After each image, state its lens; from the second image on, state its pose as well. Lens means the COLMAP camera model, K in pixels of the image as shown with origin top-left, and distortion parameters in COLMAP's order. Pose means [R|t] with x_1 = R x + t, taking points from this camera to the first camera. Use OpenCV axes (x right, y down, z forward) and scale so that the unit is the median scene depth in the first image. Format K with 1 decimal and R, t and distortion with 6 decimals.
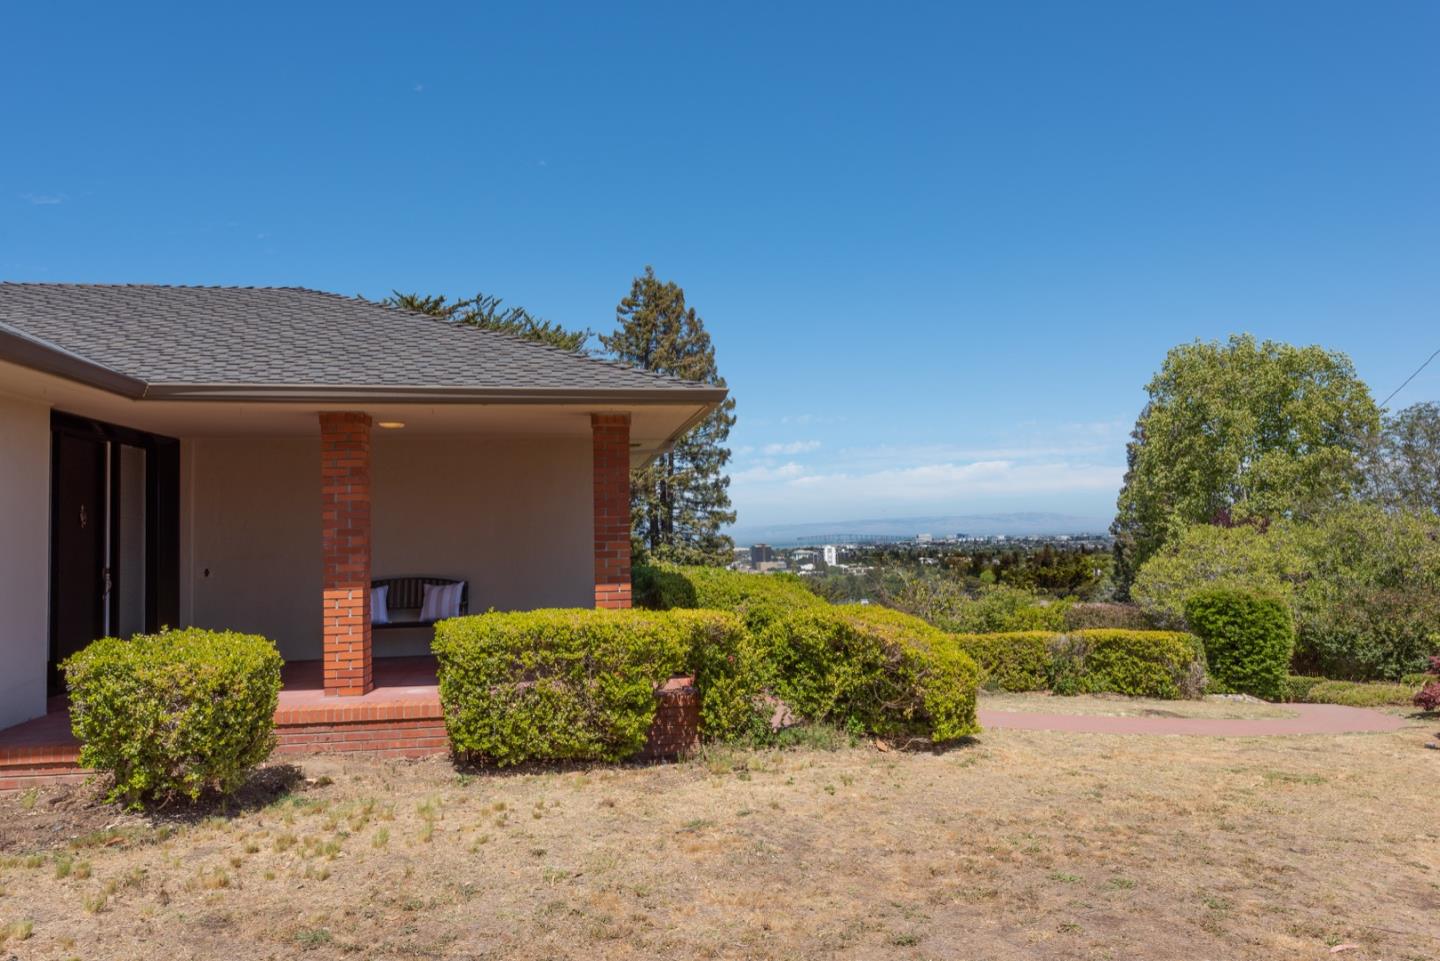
lens RADIAL K [[957.7, 0, 720.0], [0, 957.7, 480.5], [0, 0, 1]] dist [0.000531, 0.000407]
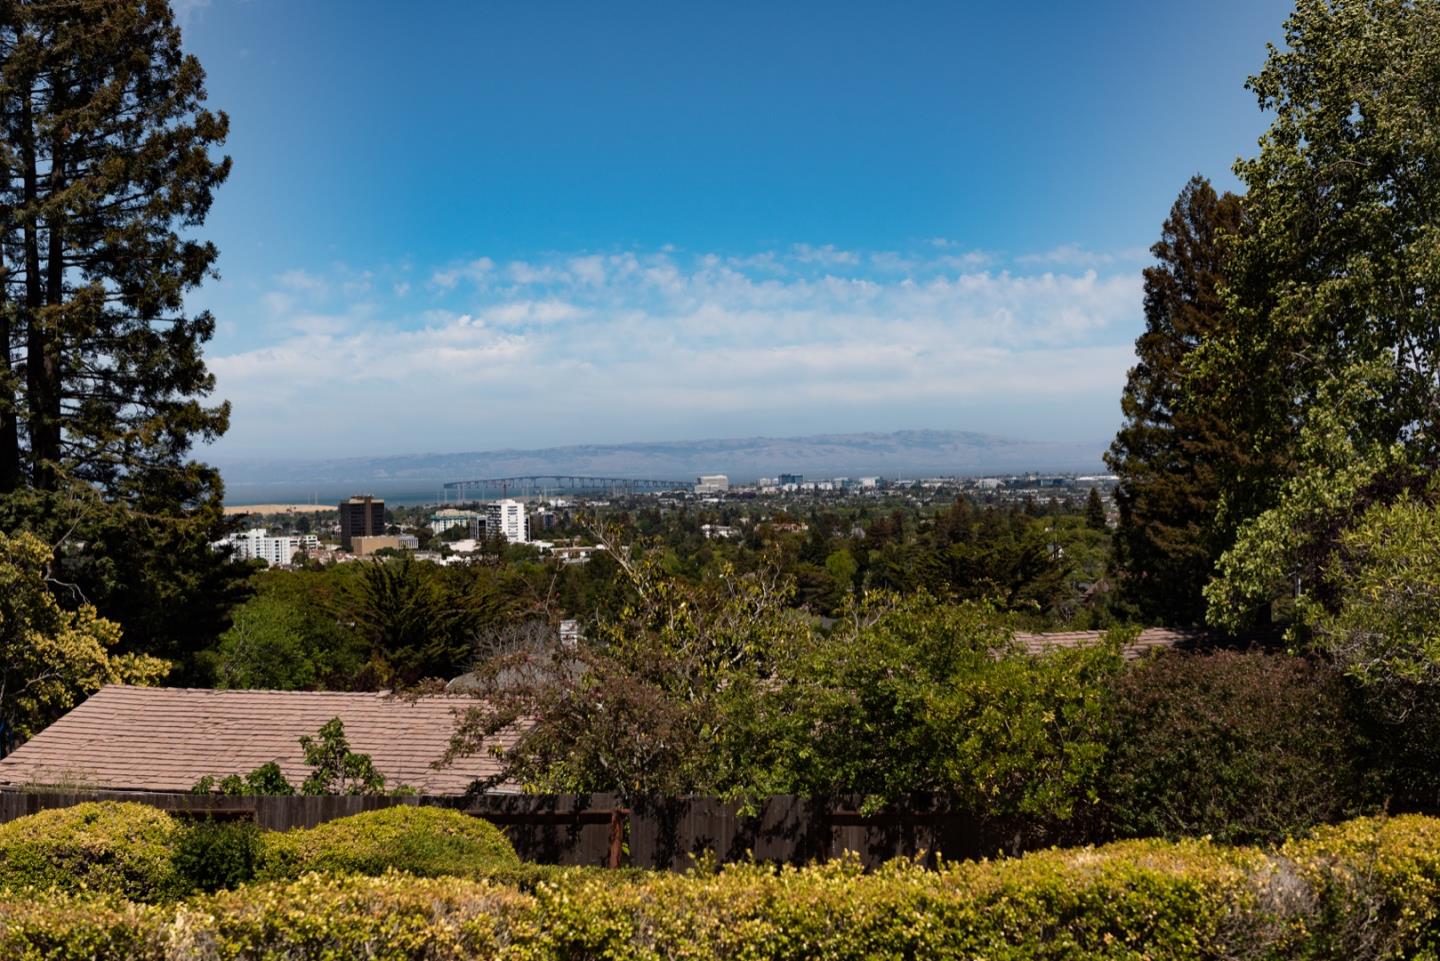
lens RADIAL K [[957.7, 0, 720.0], [0, 957.7, 480.5], [0, 0, 1]] dist [0.000531, 0.000407]
pose [[0.983593, 0.005502, 0.180316, 0.134451], [-0.008739, 0.999815, 0.017162, 0.051604], [-0.180188, -0.018457, 0.983459, 0.545464]]
